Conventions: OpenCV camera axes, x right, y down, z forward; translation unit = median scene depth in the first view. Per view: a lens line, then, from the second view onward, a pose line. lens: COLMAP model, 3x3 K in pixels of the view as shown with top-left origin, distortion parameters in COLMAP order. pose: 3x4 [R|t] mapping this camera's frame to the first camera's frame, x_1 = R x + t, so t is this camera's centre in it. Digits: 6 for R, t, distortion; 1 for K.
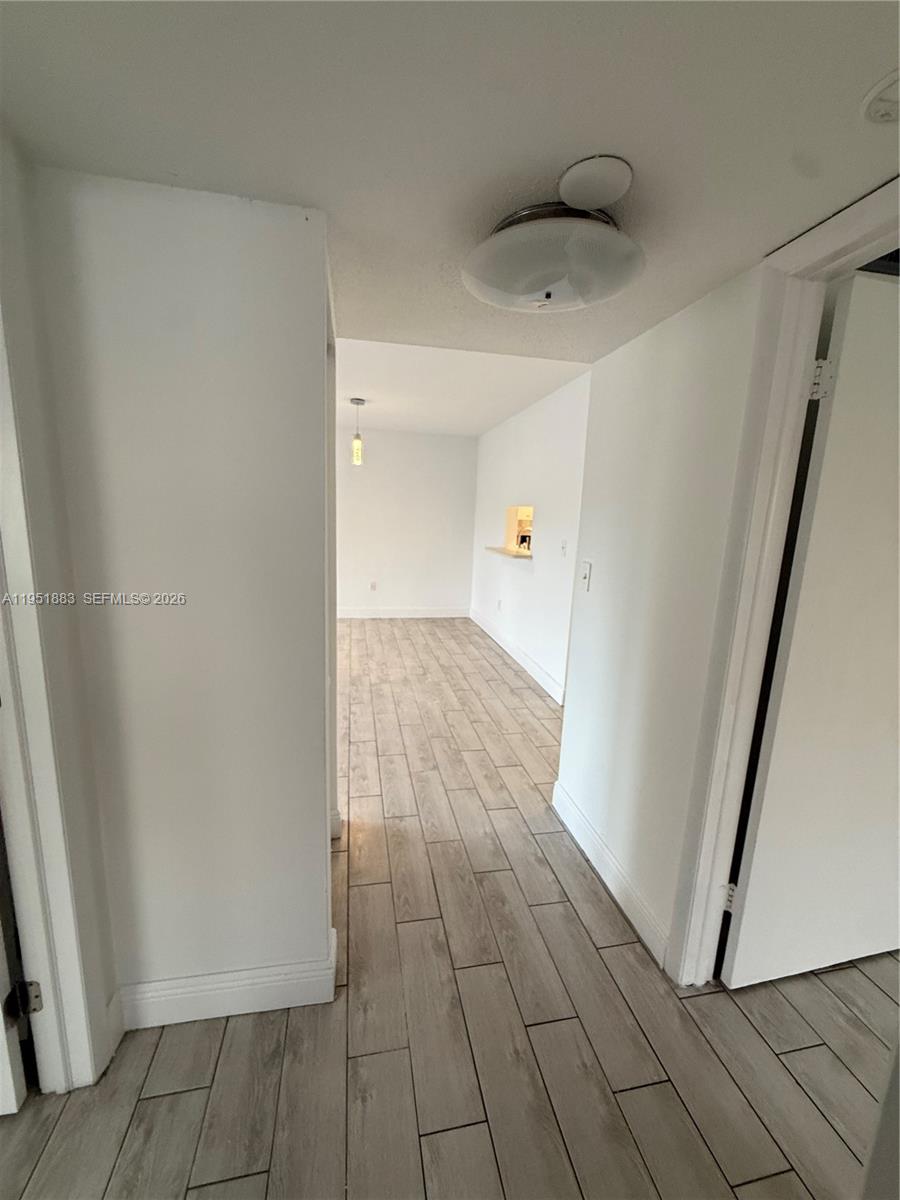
lens RADIAL K [[477.8, 0, 453.5], [0, 477.8, 597.4], [0, 0, 1]] dist [-0.000215, 0.000548]
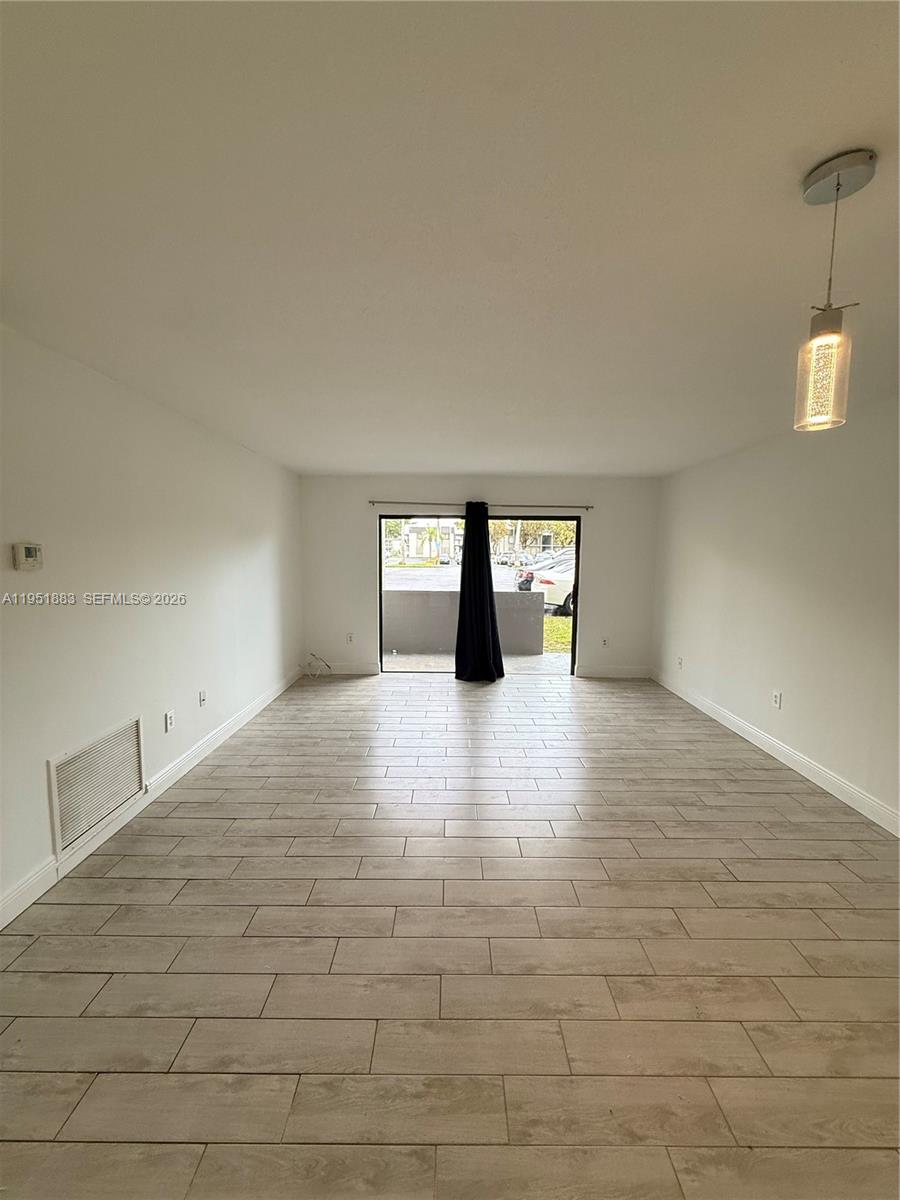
lens RADIAL K [[477.8, 0, 448.4], [0, 477.8, 600.3], [0, 0, 1]] dist [-0.000215, 0.000548]
pose [[-0.207406, 0.063741, -0.976176, 0.151153], [-0.185684, 0.977169, 0.103258, -0.283166], [0.960471, 0.202676, -0.190835, 1.402223]]
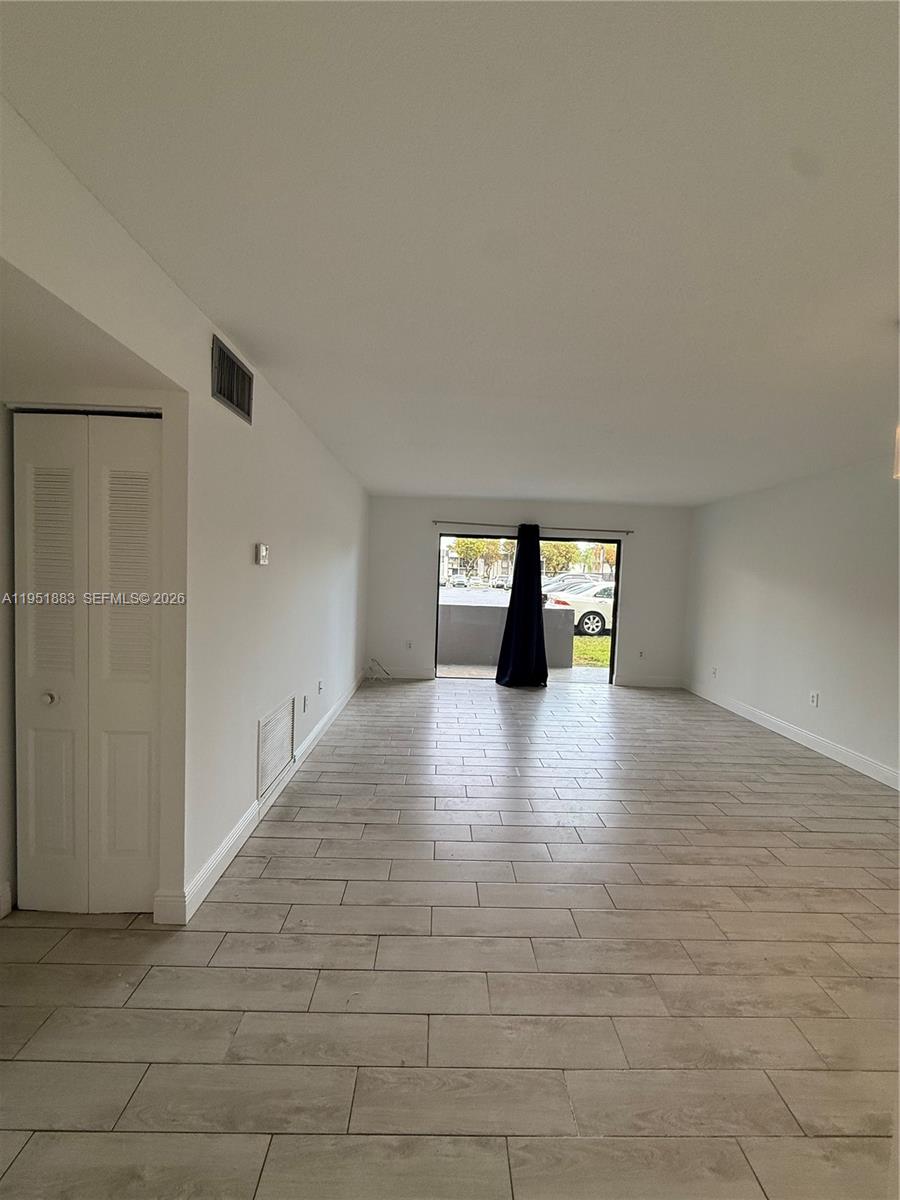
lens RADIAL K [[477.8, 0, 447.9], [0, 477.8, 600.9], [0, 0, 1]] dist [-0.000215, 0.000548]
pose [[-0.184660, 0.013574, -0.982709, 0.402802], [-0.212474, 0.975706, 0.053403, -0.192383], [0.959560, 0.218662, -0.177290, 1.162712]]
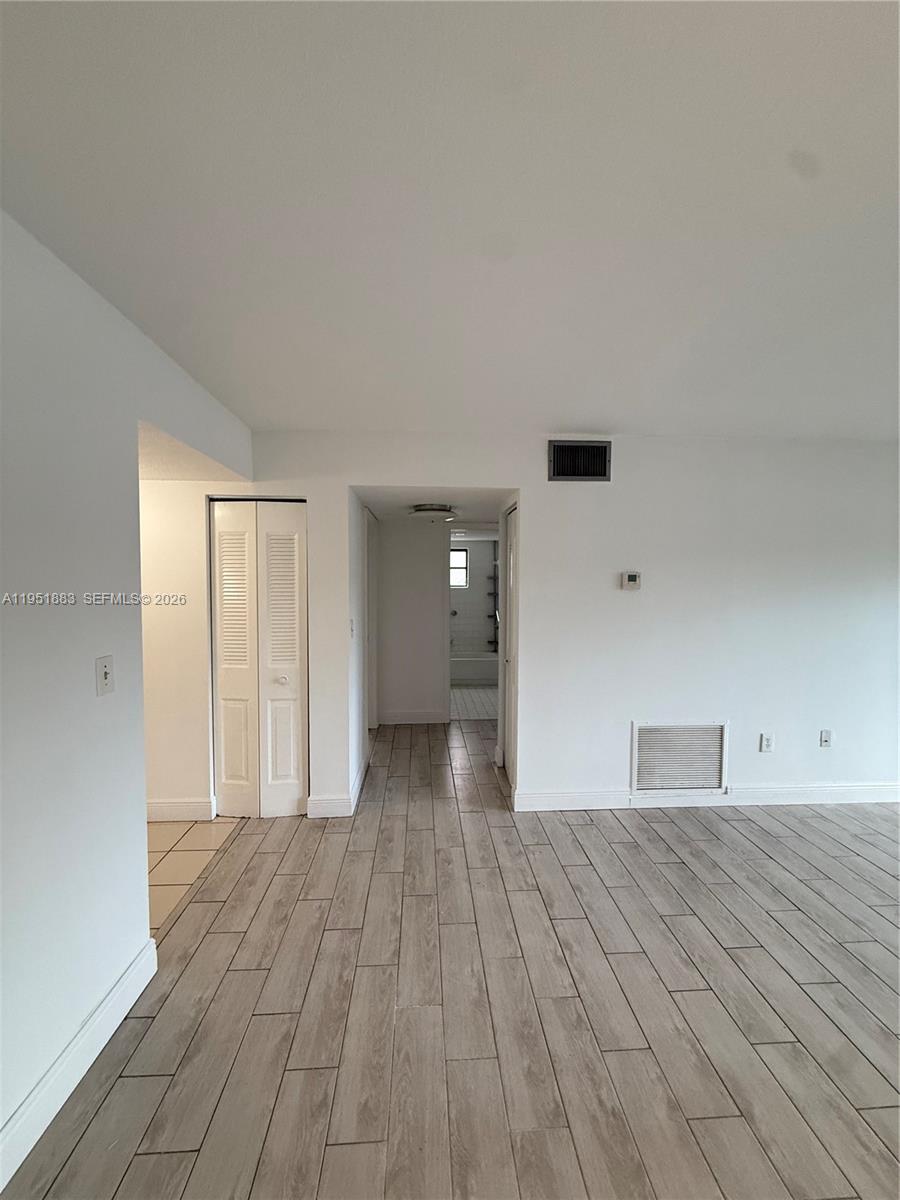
lens RADIAL K [[477.8, 0, 448.1], [0, 477.8, 600.4], [0, 0, 1]] dist [-0.000215, 0.000548]
pose [[-0.988180, -0.048963, 0.145271, -0.169963], [-0.015497, 0.974674, 0.223093, -0.348783], [-0.152515, 0.218204, -0.963912, 1.764494]]
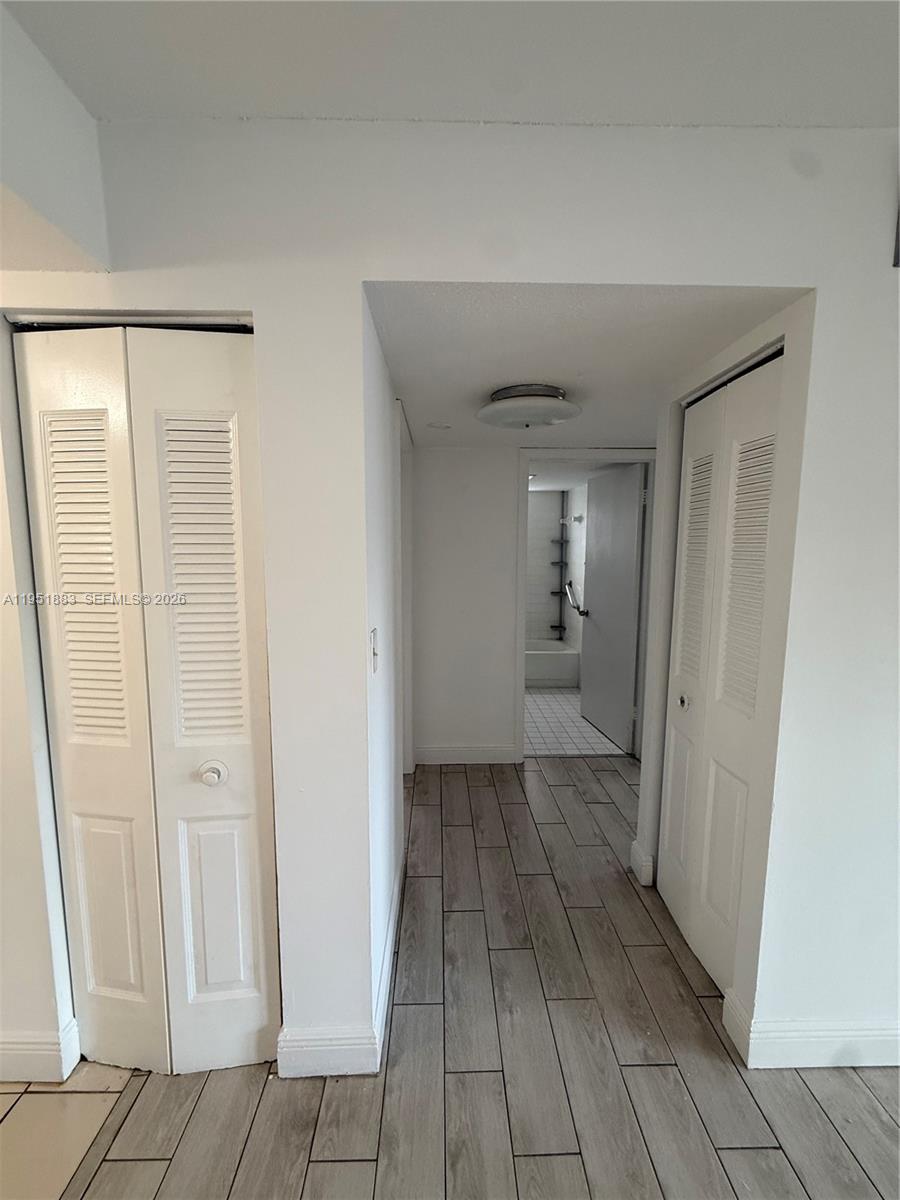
lens RADIAL K [[477.8, 0, 449.5], [0, 477.8, 600.4], [0, 0, 1]] dist [-0.000215, 0.000548]
pose [[-0.982168, -0.062500, 0.177313, 0.053619], [-0.008807, 0.957386, 0.288678, -0.218643], [-0.187799, 0.281969, -0.940864, 1.164303]]
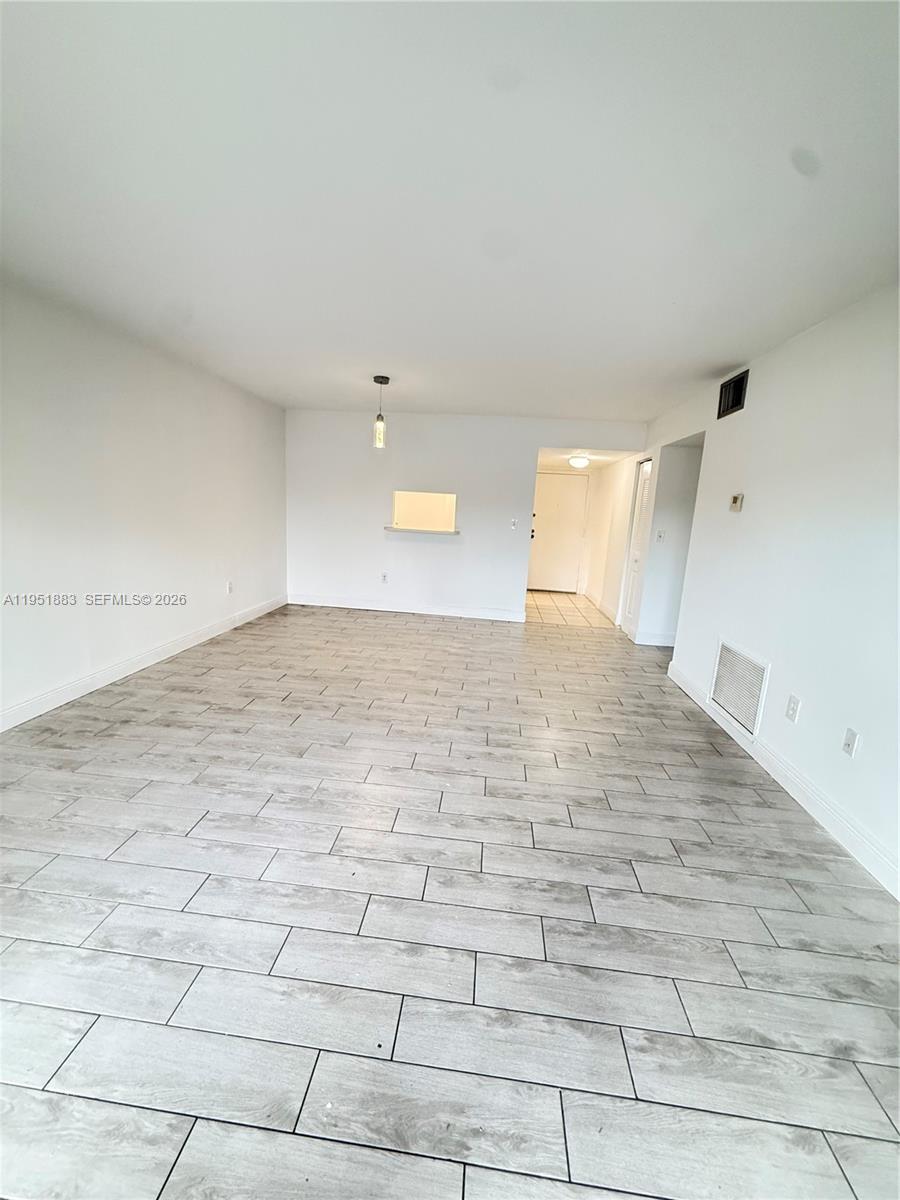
lens RADIAL K [[477.8, 0, 444.5], [0, 477.8, 601.9], [0, 0, 1]] dist [-0.000215, 0.000548]
pose [[0.306382, -0.211474, 0.928121, -1.747826], [0.122805, 0.975644, 0.181763, -0.218824], [-0.943954, 0.058289, 0.324890, 0.949350]]
